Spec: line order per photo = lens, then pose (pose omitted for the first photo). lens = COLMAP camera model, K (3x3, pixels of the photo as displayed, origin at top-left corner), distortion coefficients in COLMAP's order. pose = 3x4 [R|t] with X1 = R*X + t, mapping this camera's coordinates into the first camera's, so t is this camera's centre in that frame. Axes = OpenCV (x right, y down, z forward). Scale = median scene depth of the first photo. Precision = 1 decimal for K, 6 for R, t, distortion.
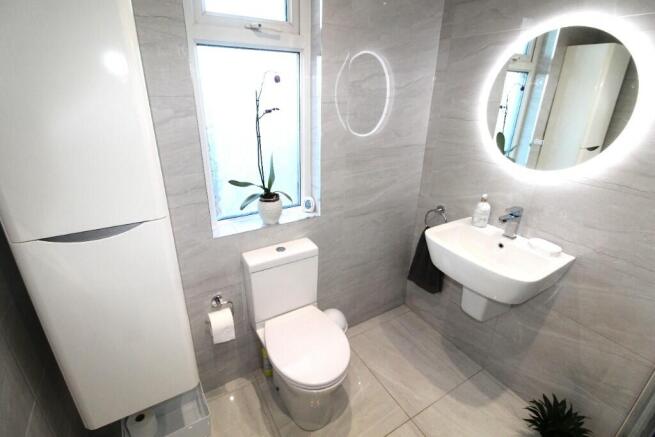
lens RADIAL K [[309.4, 0, 328.3], [0, 309.4, 216.9], [0, 0, 1]] dist [-0.019998, -0.002621]
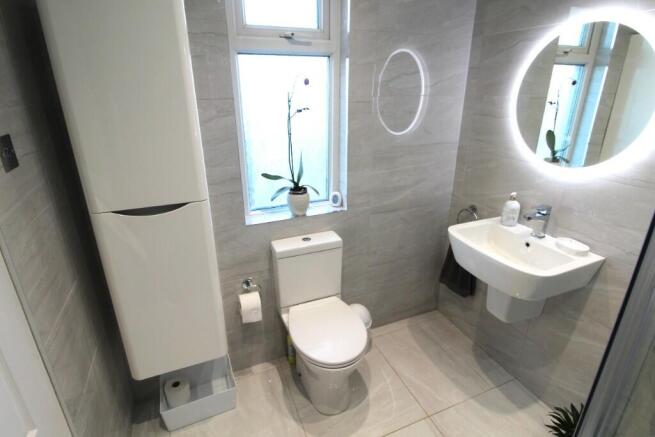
lens RADIAL K [[342.6, 0, 327.9], [0, 342.6, 218.1], [0, 0, 1]] dist [-0.021143, -0.000536]
pose [[0.988741, 0.032547, -0.146052, 0.085739], [-0.035757, 0.999172, -0.019409, 0.050165], [0.145300, 0.024413, 0.989086, -0.152025]]
